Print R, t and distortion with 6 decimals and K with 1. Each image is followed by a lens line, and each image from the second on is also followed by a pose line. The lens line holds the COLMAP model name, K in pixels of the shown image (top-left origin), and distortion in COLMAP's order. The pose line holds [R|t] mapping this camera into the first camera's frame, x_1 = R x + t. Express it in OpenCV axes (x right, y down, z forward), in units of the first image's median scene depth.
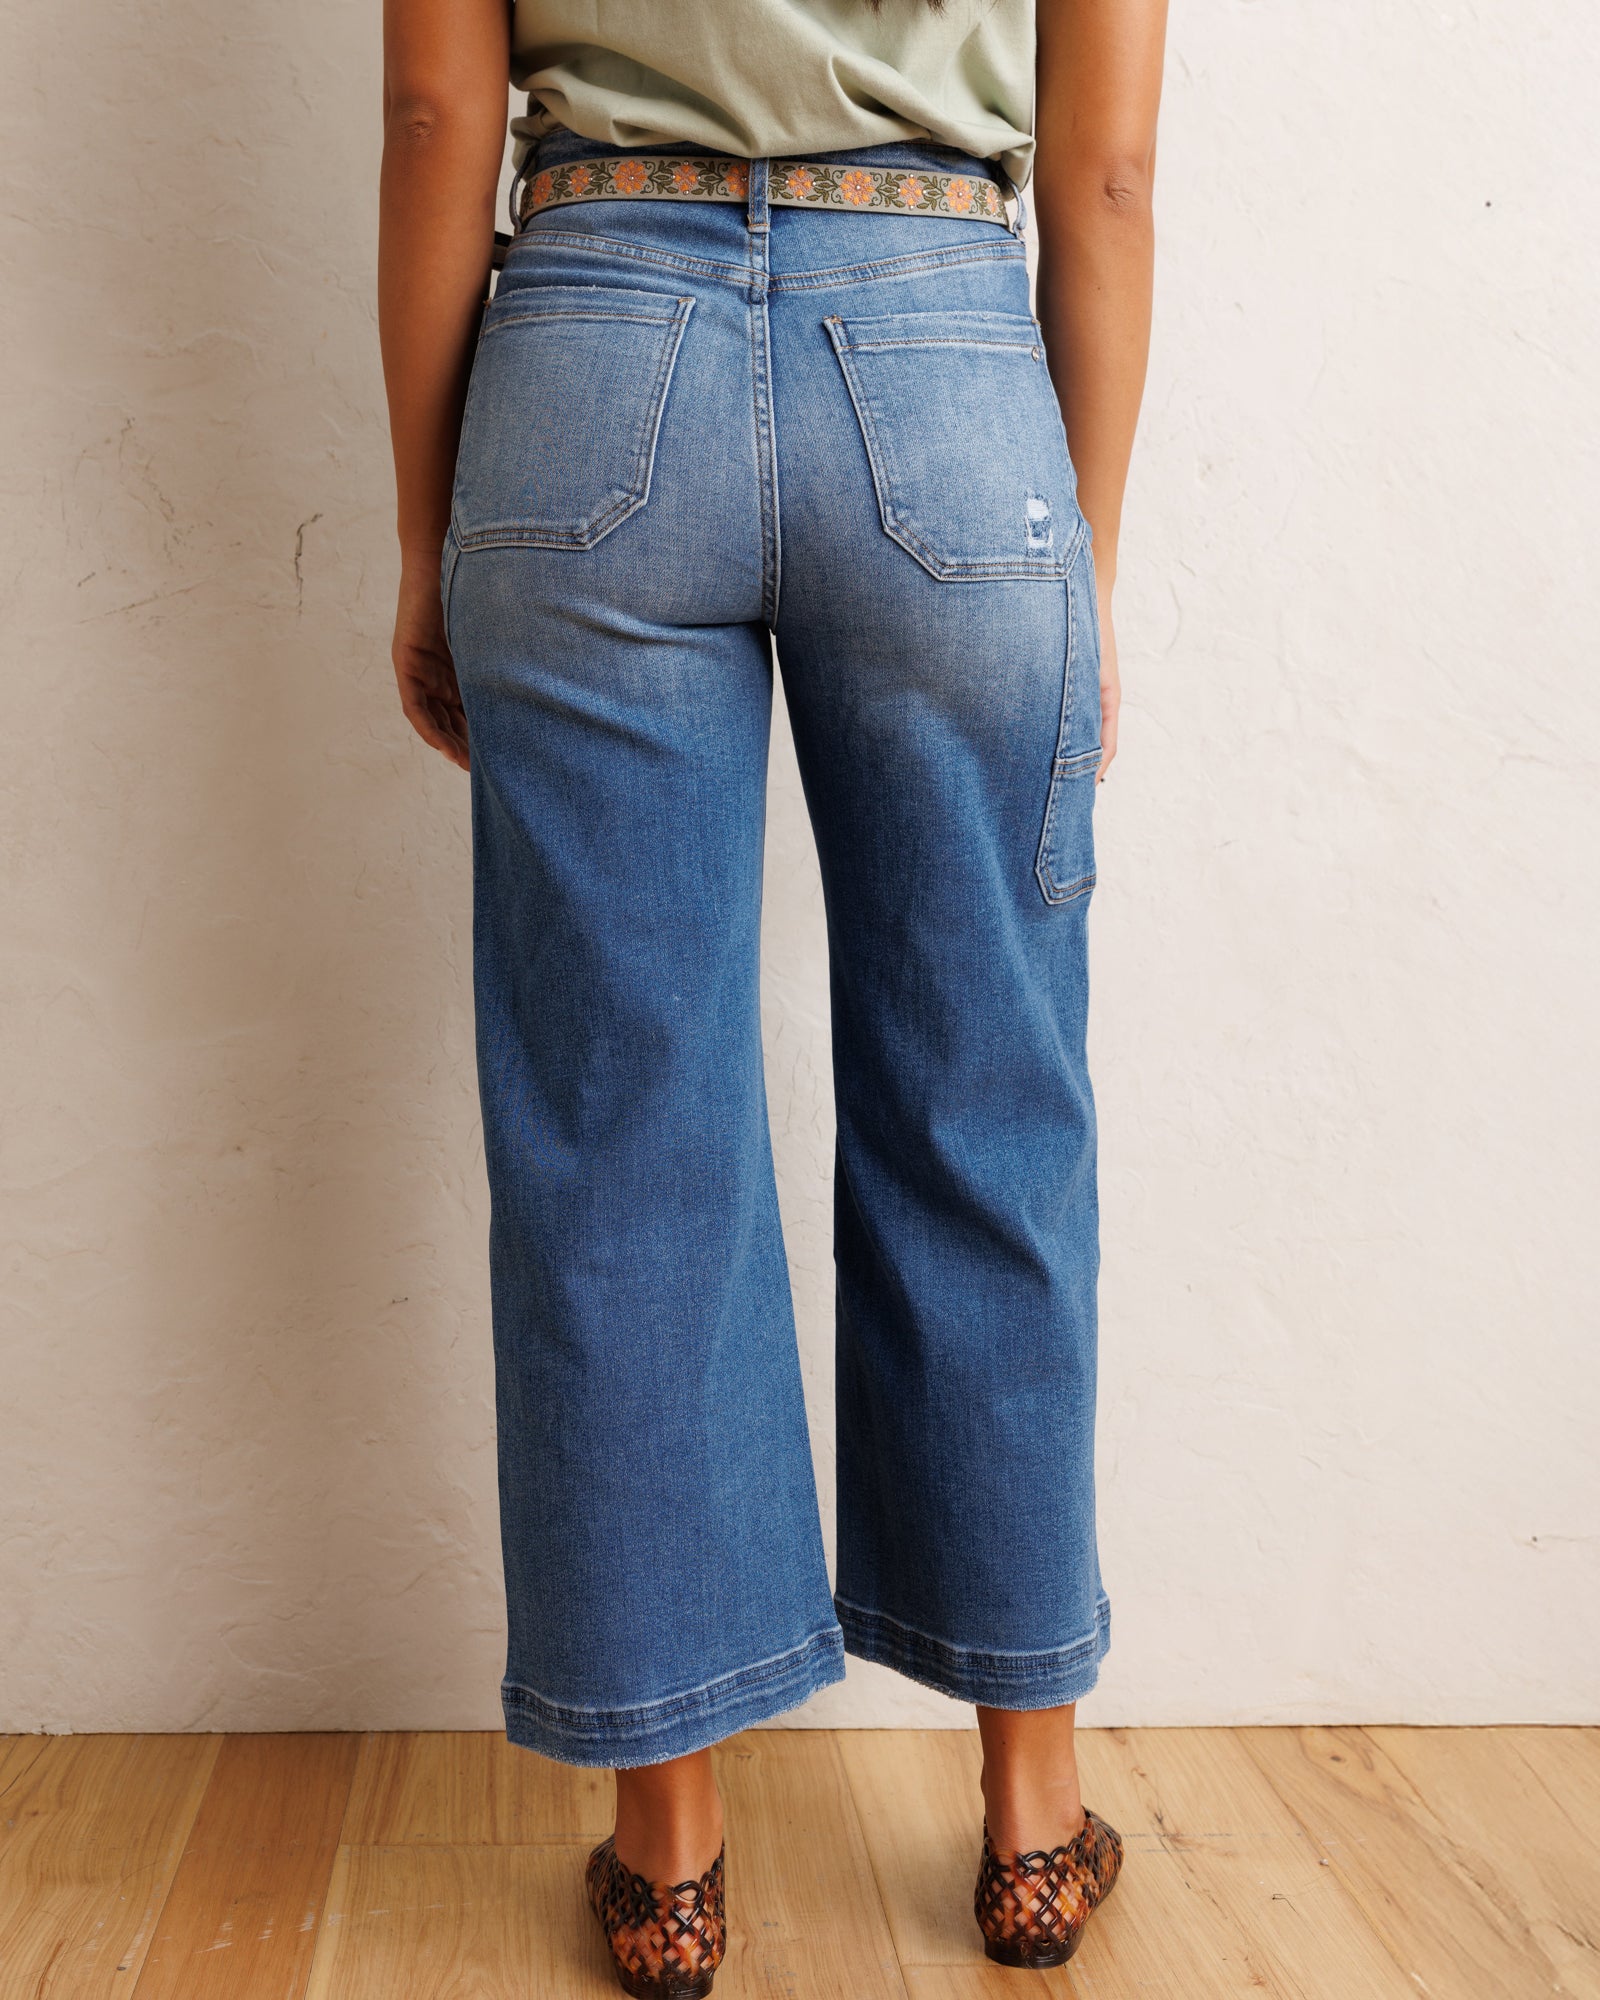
lens RADIAL K [[2864.8, 0, 706.9], [0, 2864.8, 894.3], [0, 0, 1]] dist [0.005373, -0.016092]
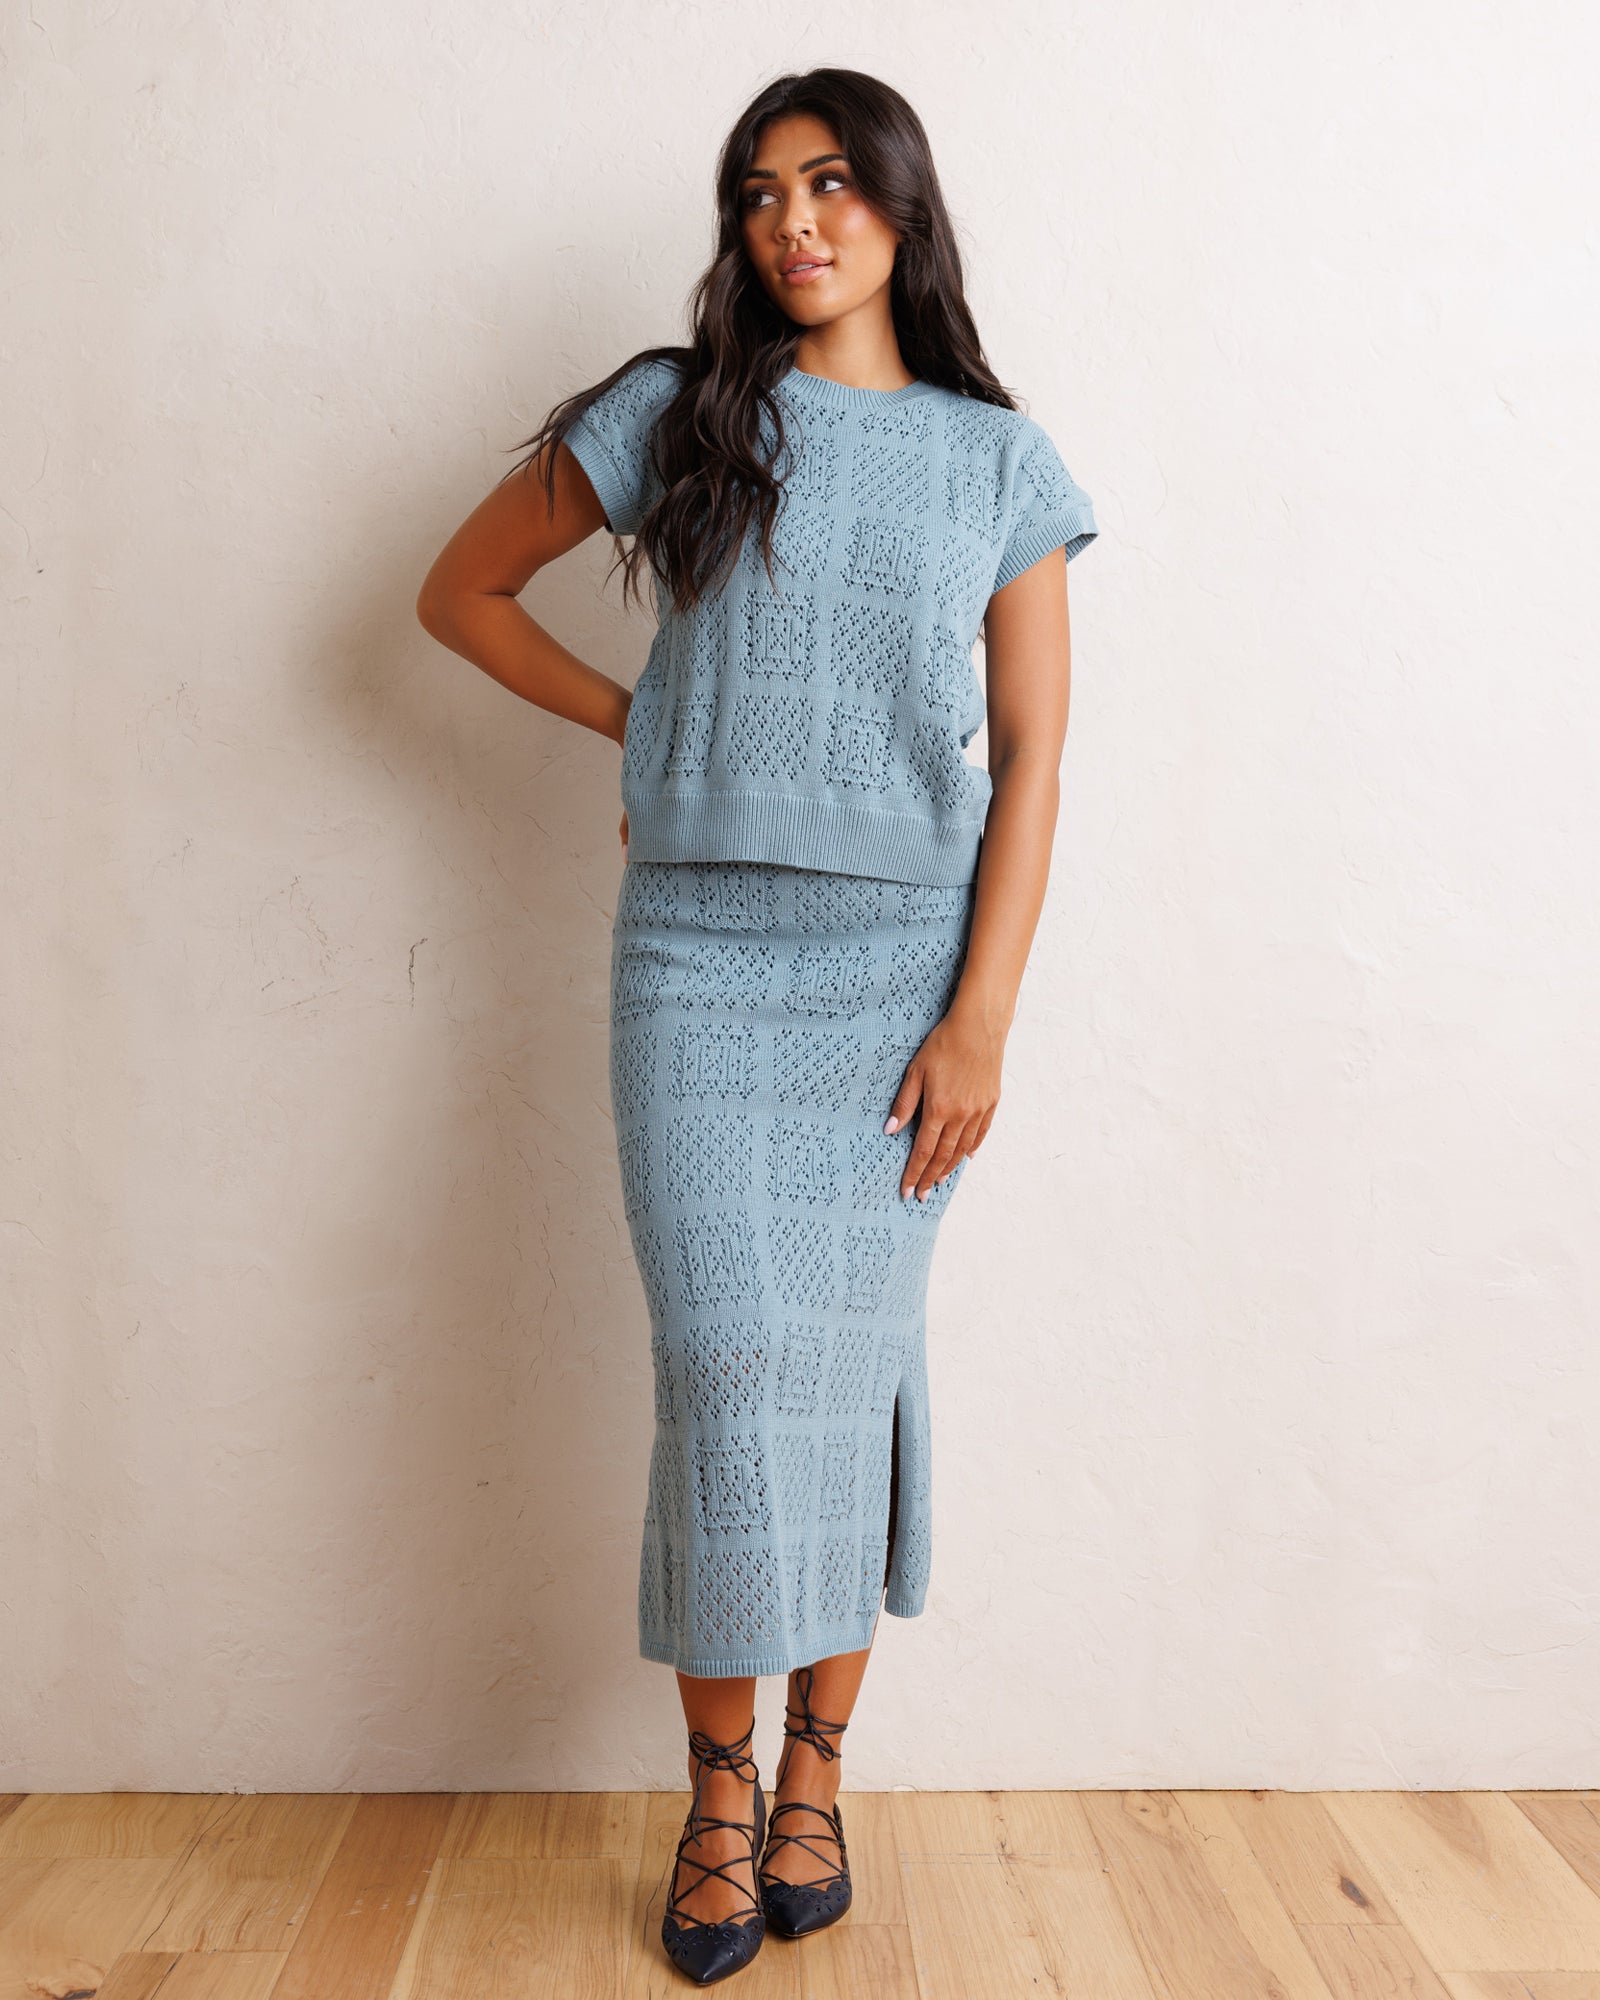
lens RADIAL K [[3048.7, 0, 757.8], [0, 3048.7, 791.0], [0, 0, 1]] dist [-0.018904, 0.101534]
pose [[0.998698, -0.016253, -0.048344, 0.114954], [0.011949, 0.996047, -0.088016, -0.071229], [0.049584, 0.087324, 0.994945, -0.567081]]
